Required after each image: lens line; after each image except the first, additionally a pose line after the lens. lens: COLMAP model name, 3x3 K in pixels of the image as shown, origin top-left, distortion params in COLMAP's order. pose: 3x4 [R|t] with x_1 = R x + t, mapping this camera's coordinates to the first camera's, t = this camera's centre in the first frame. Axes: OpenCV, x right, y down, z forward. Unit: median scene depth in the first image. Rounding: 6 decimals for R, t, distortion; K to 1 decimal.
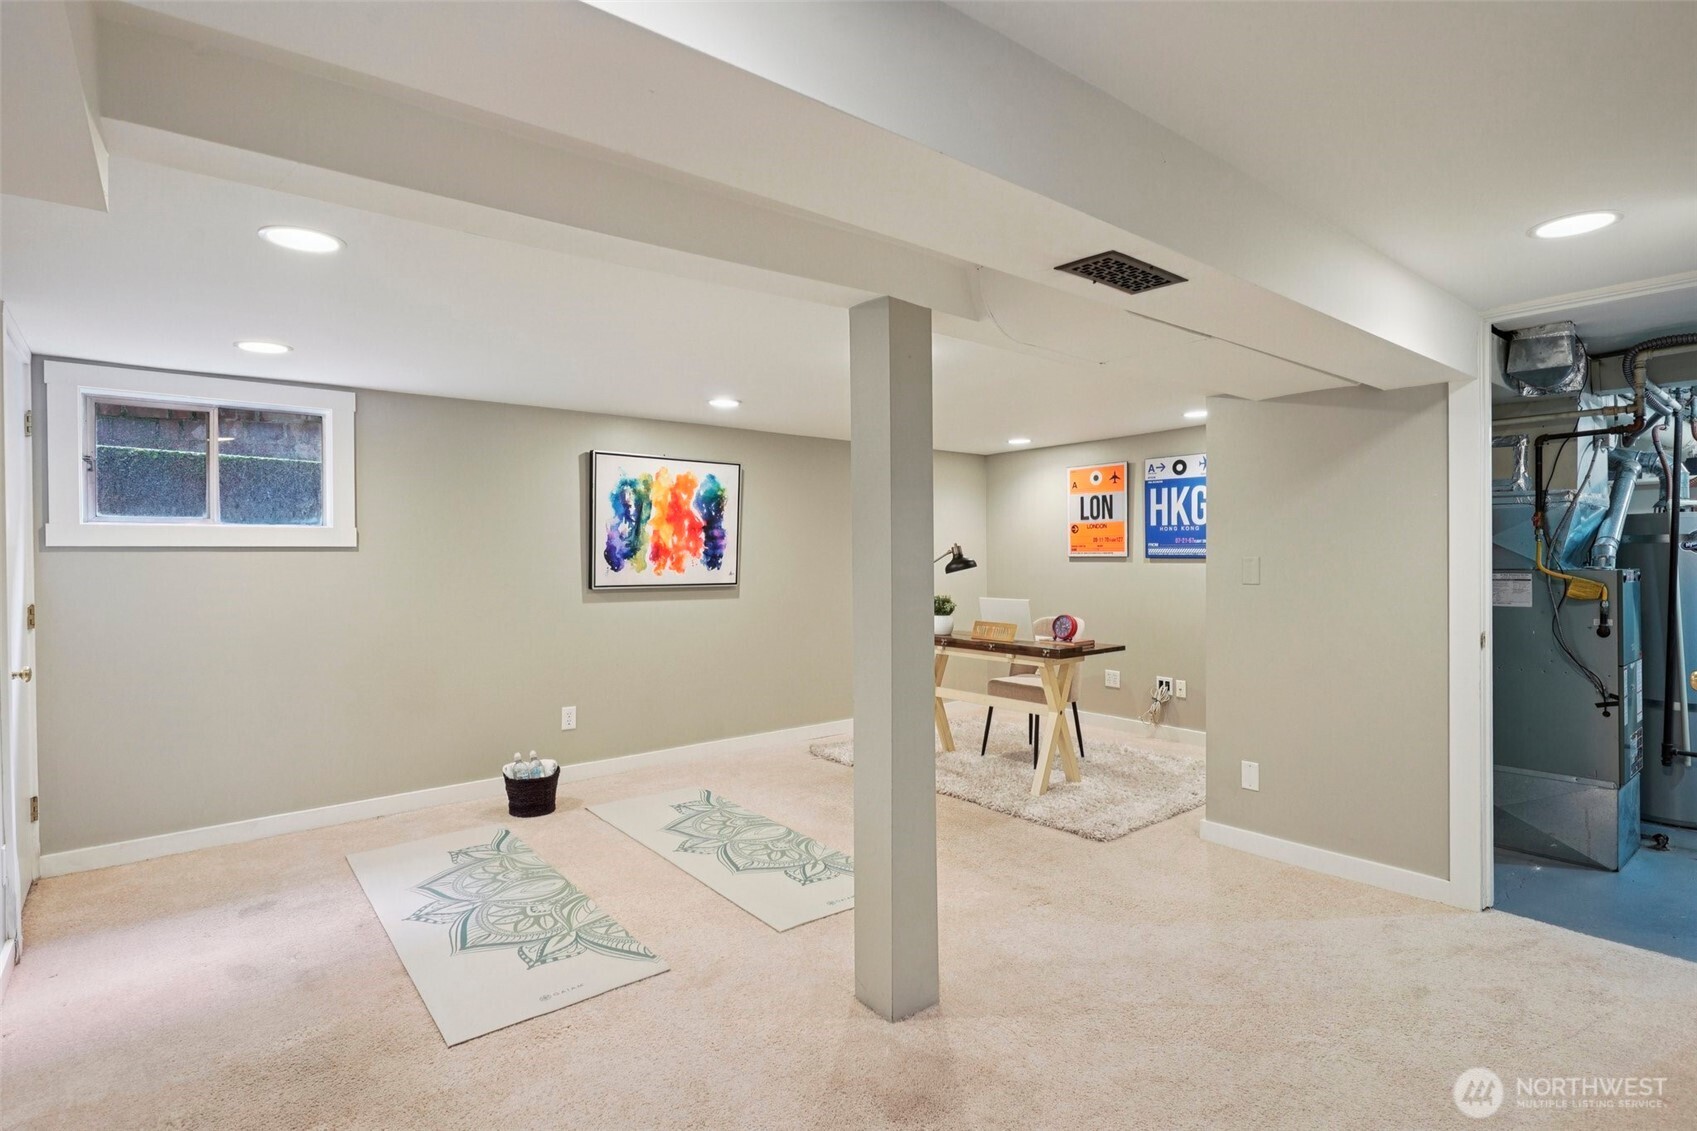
lens RADIAL K [[831.1, 0, 848.5], [0, 831.1, 565.5], [0, 0, 1]] dist [0.001303, -0.000618]
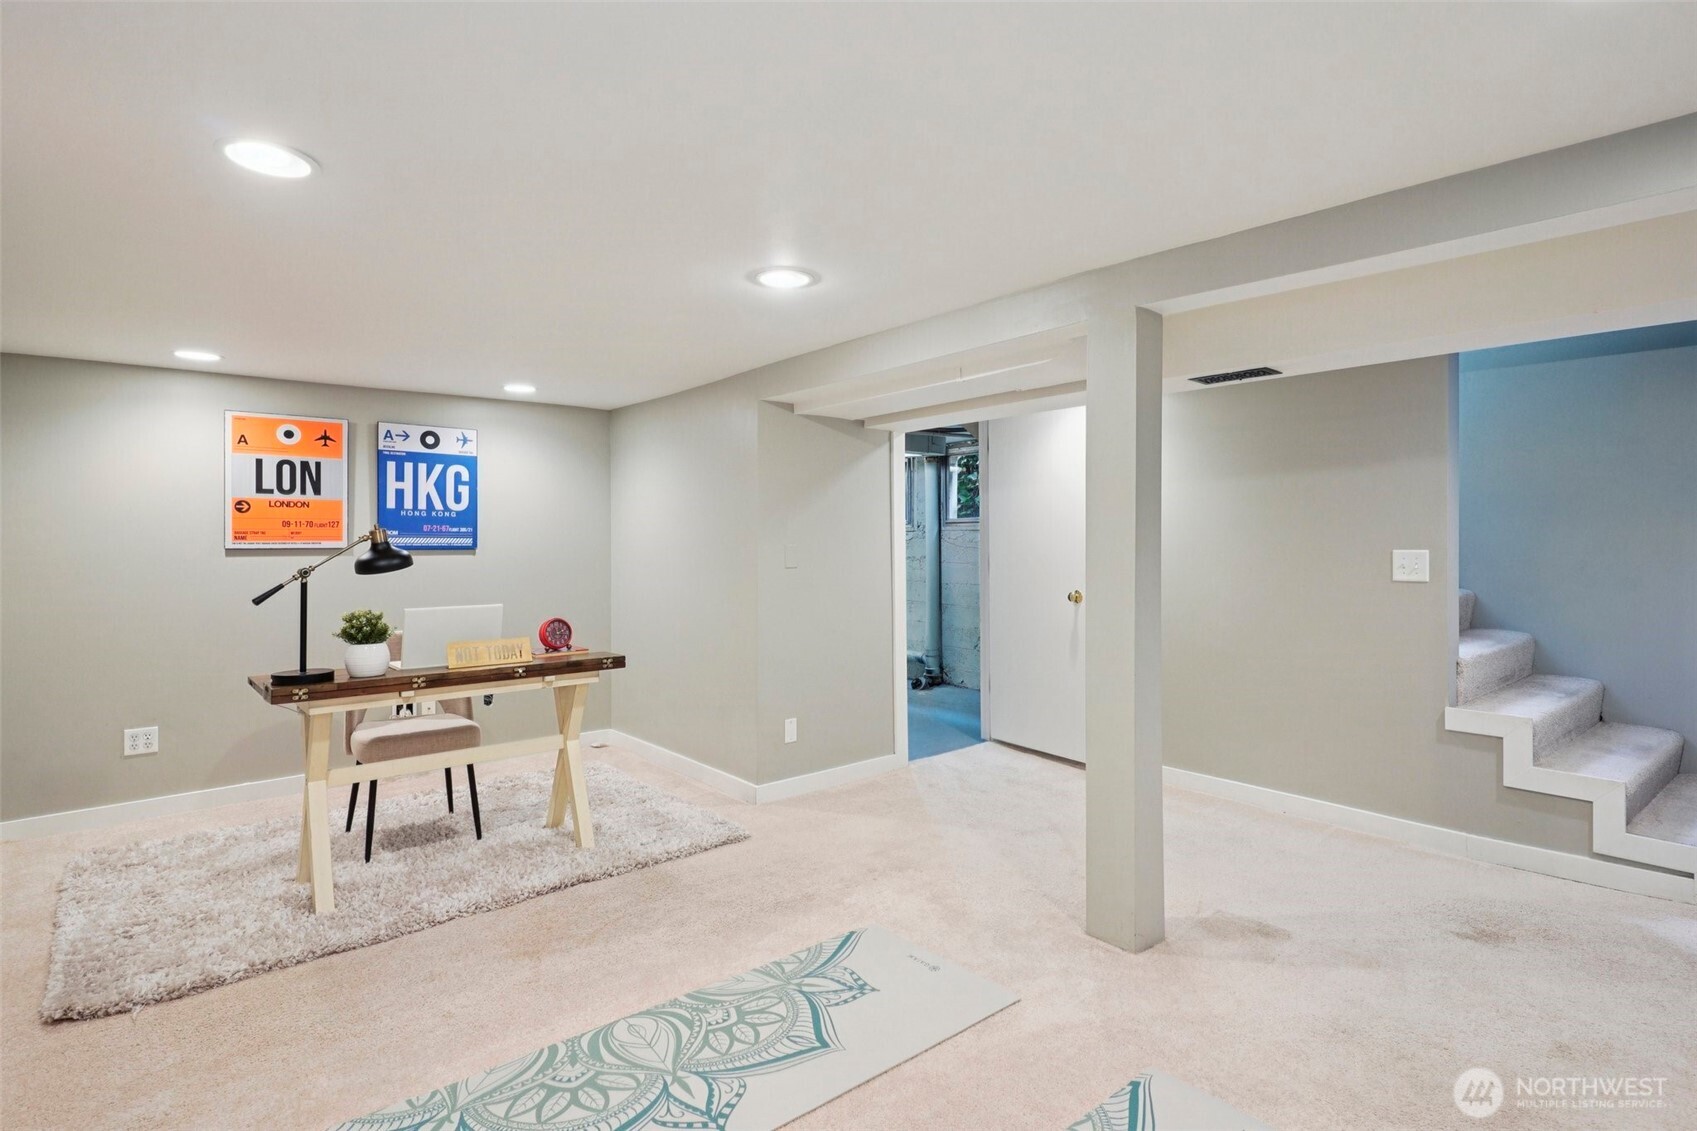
lens RADIAL K [[856.6, 0, 866.7], [0, 856.6, 542.8], [0, 0, 1]] dist [0.000705, -0.000156]
pose [[-0.040192, 0.007673, 0.999163, -0.510401], [0.018278, 0.999809, -0.006943, -0.001846], [-0.999025, 0.017984, -0.040324, 0.651234]]
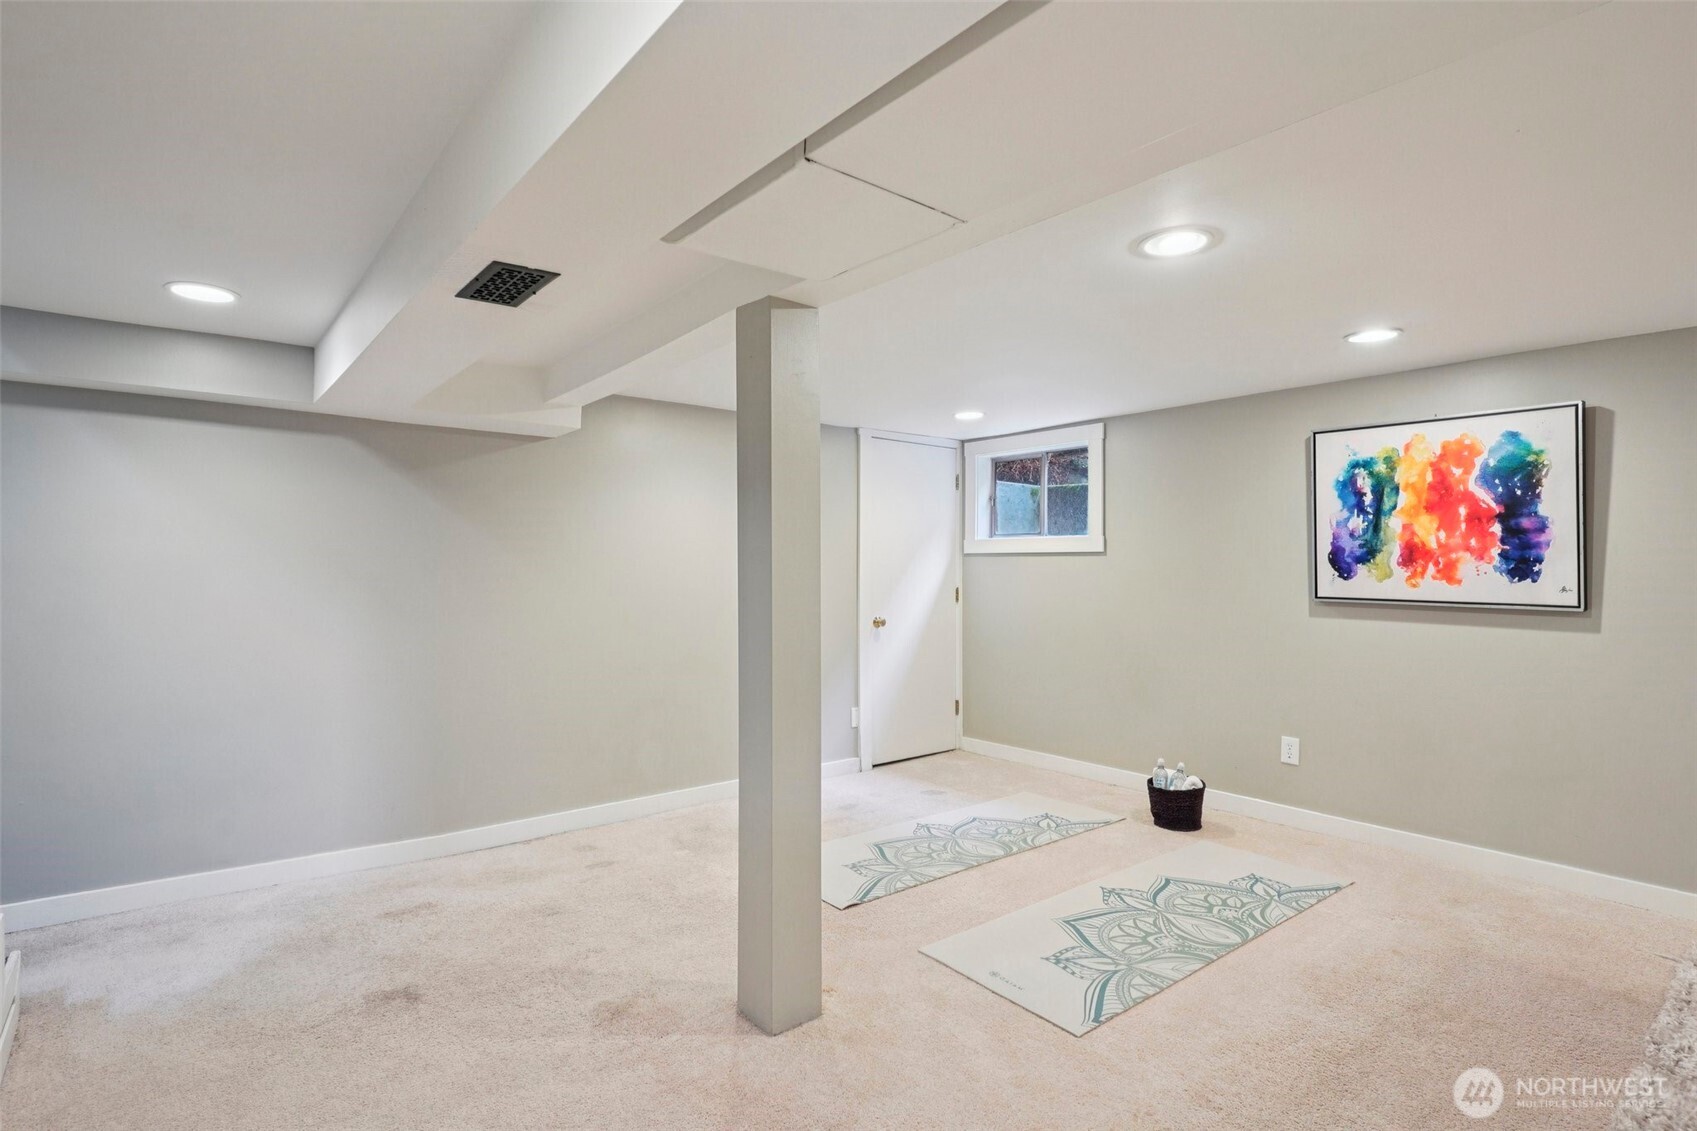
lens RADIAL K [[831.1, 0, 848.5], [0, 831.1, 565.5], [0, 0, 1]] dist [0.001303, -0.000618]
pose [[-0.003422, 0.003175, -0.999989, 0.477279], [-0.019211, 0.999810, 0.003240, 0.000313], [0.999810, 0.019222, -0.003360, 0.508372]]
